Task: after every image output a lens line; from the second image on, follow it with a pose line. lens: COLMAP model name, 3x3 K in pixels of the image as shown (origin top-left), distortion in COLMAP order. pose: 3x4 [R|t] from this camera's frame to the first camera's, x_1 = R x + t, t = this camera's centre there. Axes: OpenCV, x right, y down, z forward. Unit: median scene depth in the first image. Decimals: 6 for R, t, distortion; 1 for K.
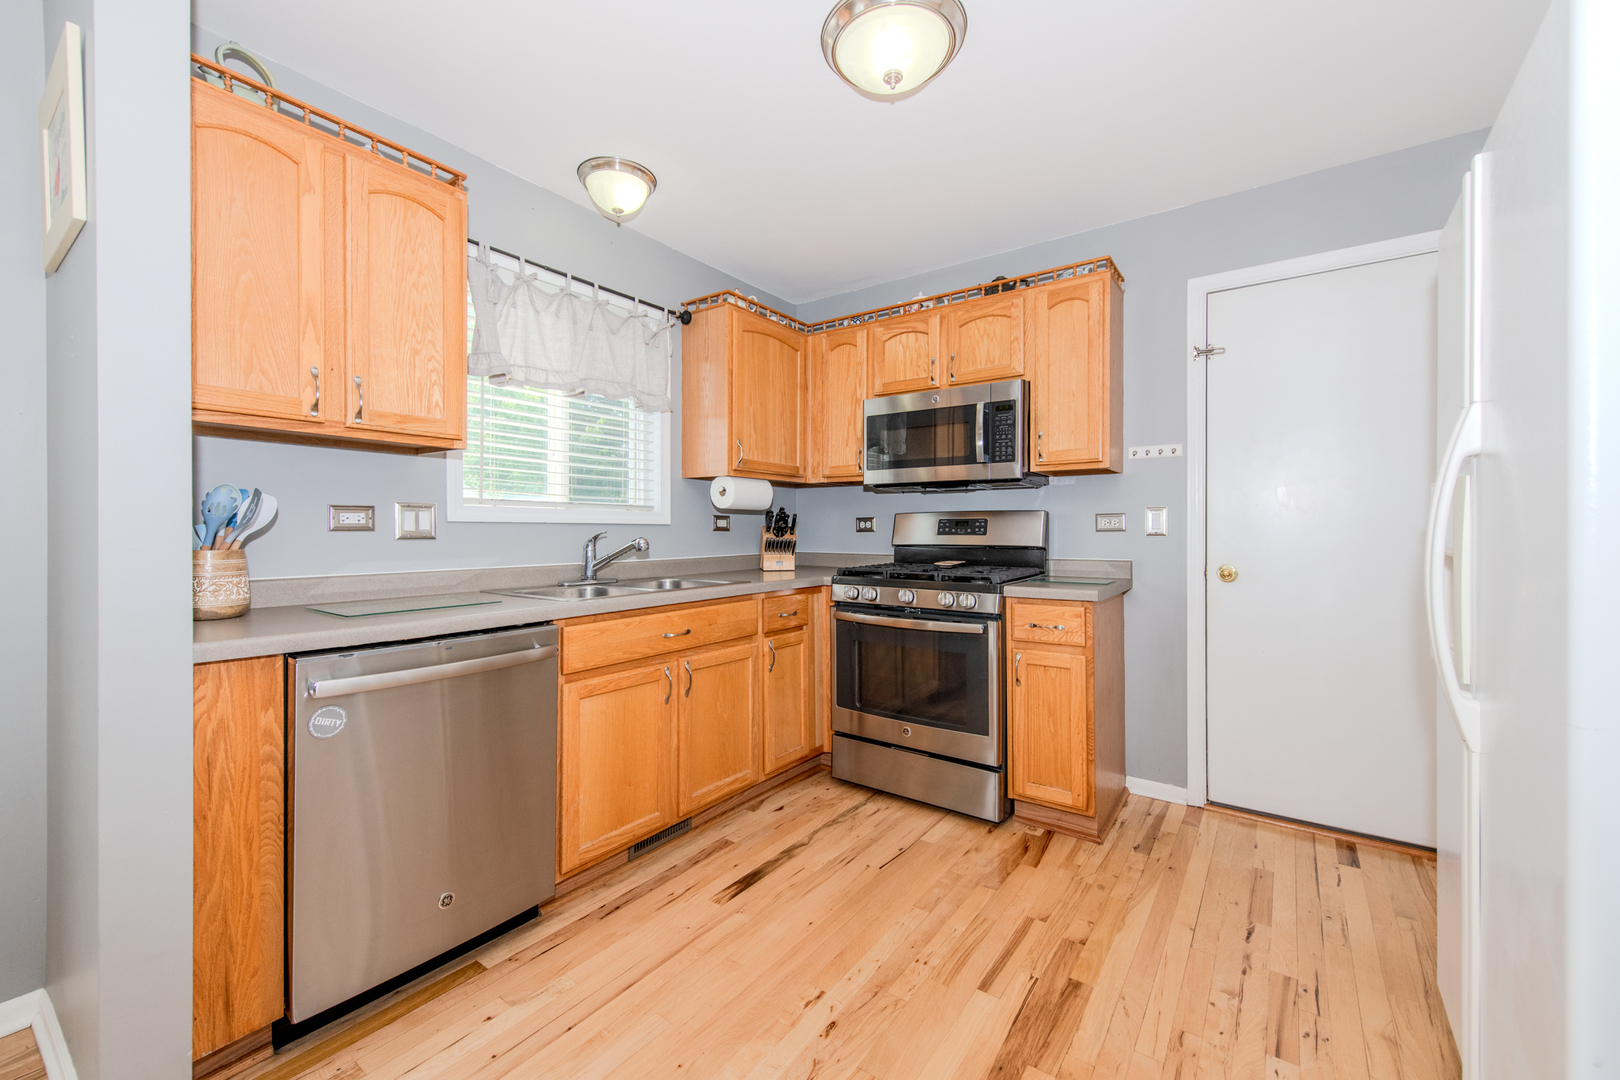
lens RADIAL K [[655.3, 0, 810.0], [0, 655.3, 540.0], [0, 0, 1]] dist [0.001156, 0.000015]
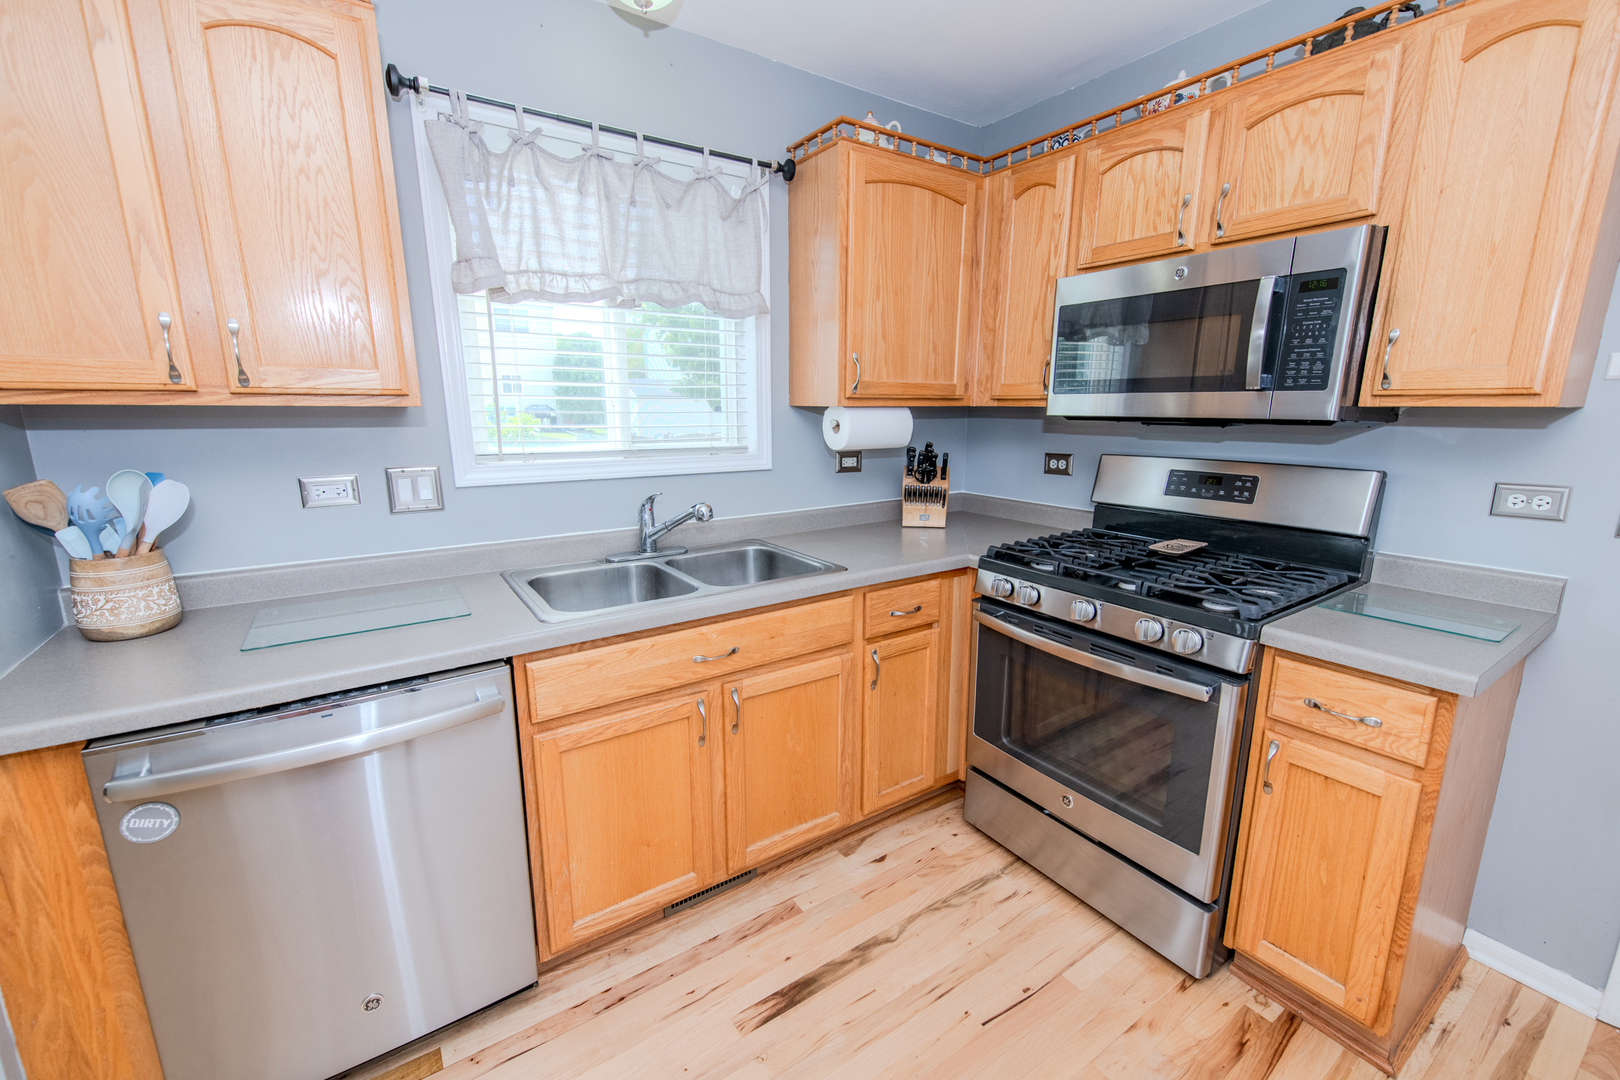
lens RADIAL K [[660.3, 0, 808.4], [0, 660.3, 549.6], [0, 0, 1]] dist [0.002744, -0.000387]
pose [[0.936583, 0.076453, -0.342005, 0.108318], [-0.006128, 0.979337, 0.202144, -0.097213], [0.350392, -0.187229, 0.917699, 0.321621]]
